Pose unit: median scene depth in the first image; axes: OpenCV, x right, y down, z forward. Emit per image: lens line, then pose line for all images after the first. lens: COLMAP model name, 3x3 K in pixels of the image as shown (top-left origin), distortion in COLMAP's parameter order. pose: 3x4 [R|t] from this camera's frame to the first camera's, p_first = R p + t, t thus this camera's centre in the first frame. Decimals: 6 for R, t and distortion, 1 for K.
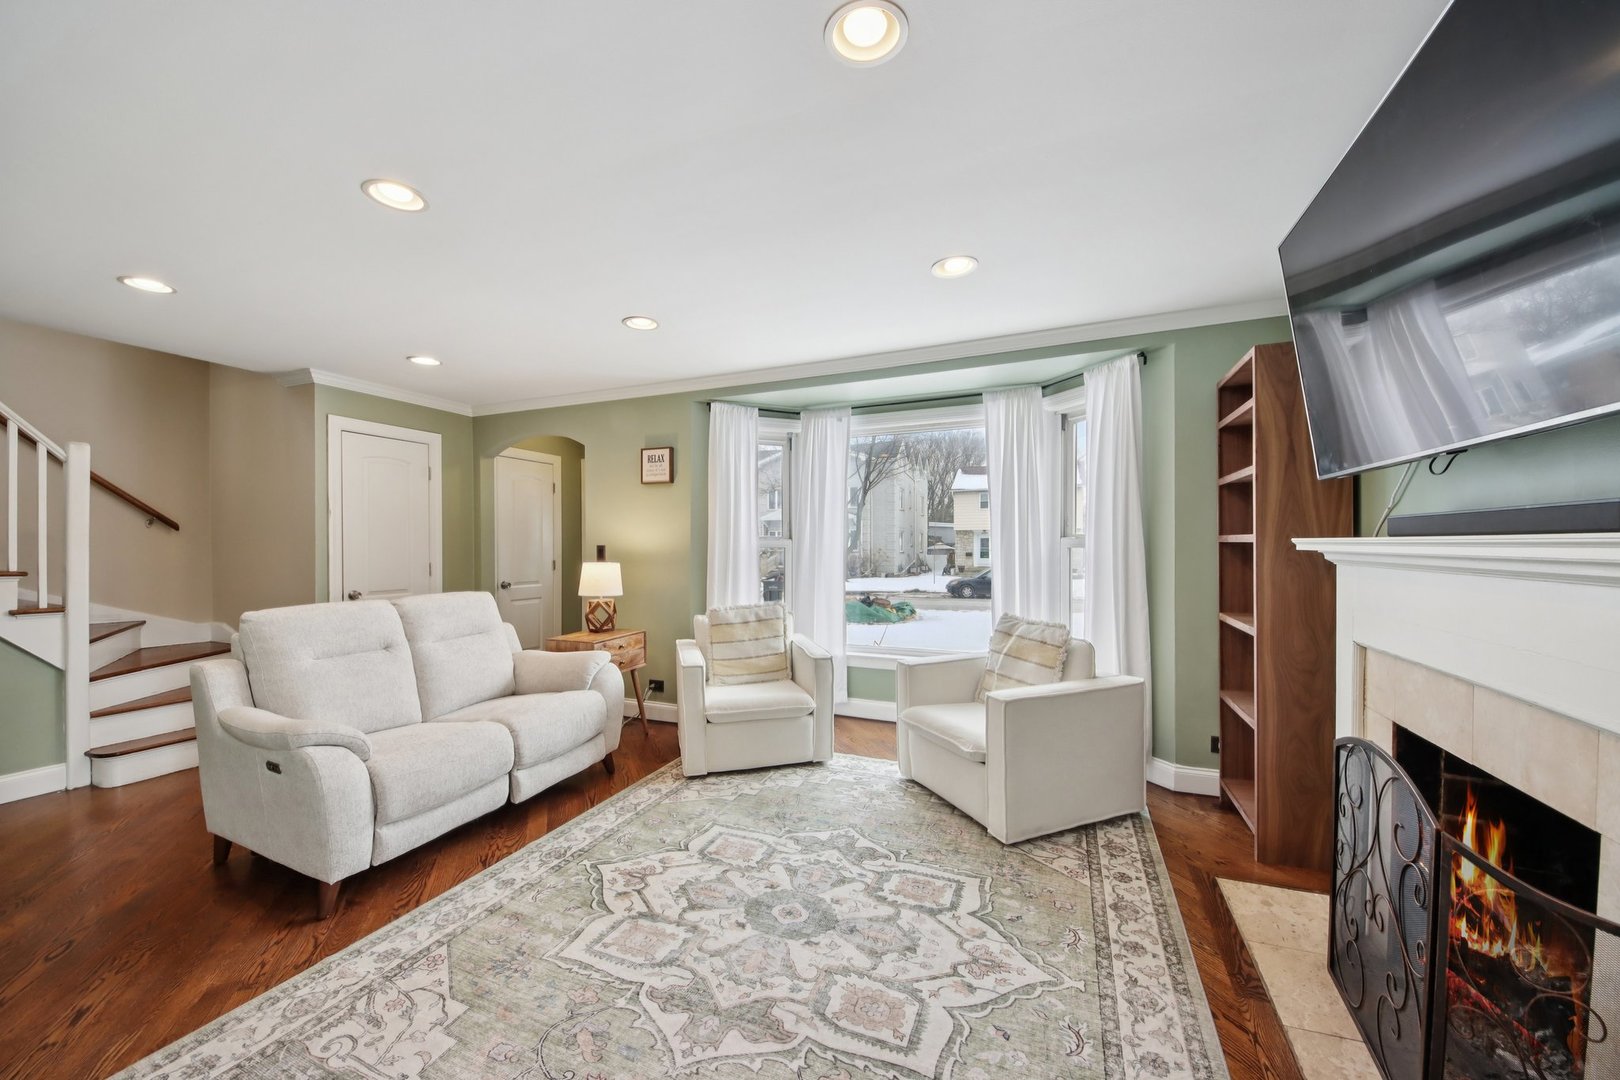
lens RADIAL K [[606.9, 0, 808.5], [0, 606.9, 542.2], [0, 0, 1]] dist [0.004001, -0.000680]
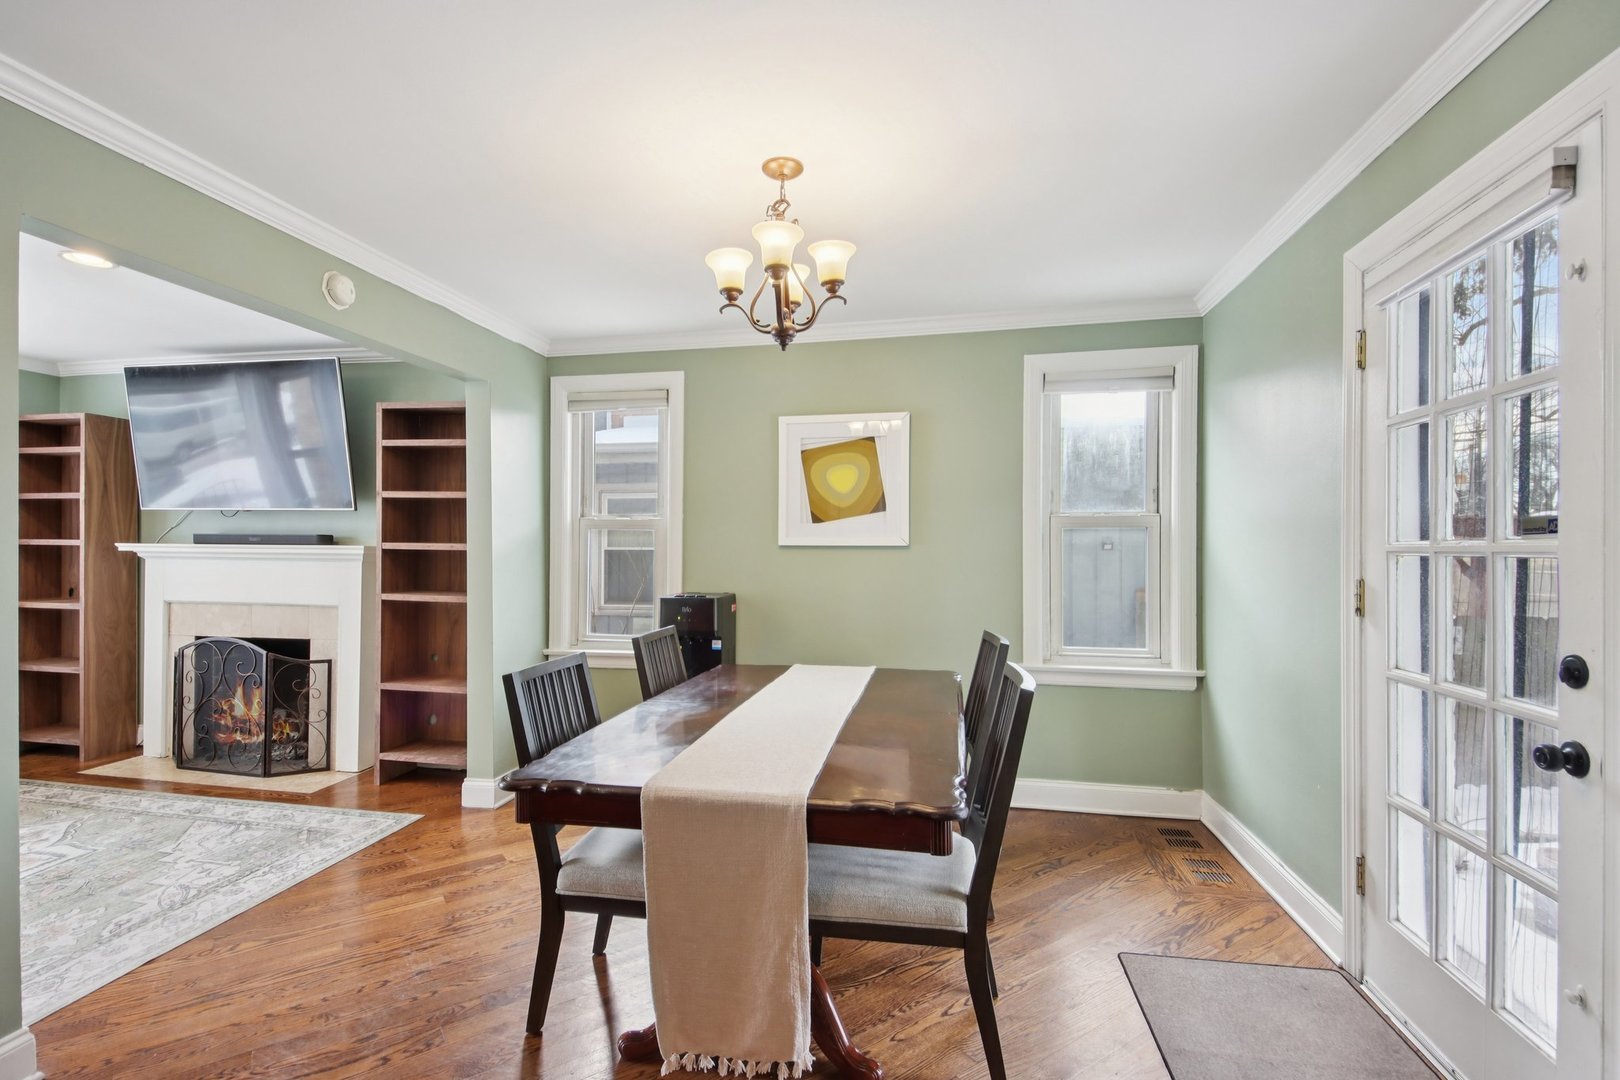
lens RADIAL K [[752.2, 0, 803.4], [0, 752.2, 542.0], [0, 0, 1]] dist [0.003097, -0.000171]
pose [[-0.210157, 0.008324, 0.977632, -1.574046], [-0.004942, 0.999942, -0.009576, 0.000098], [-0.977655, -0.006844, -0.210104, -0.358972]]
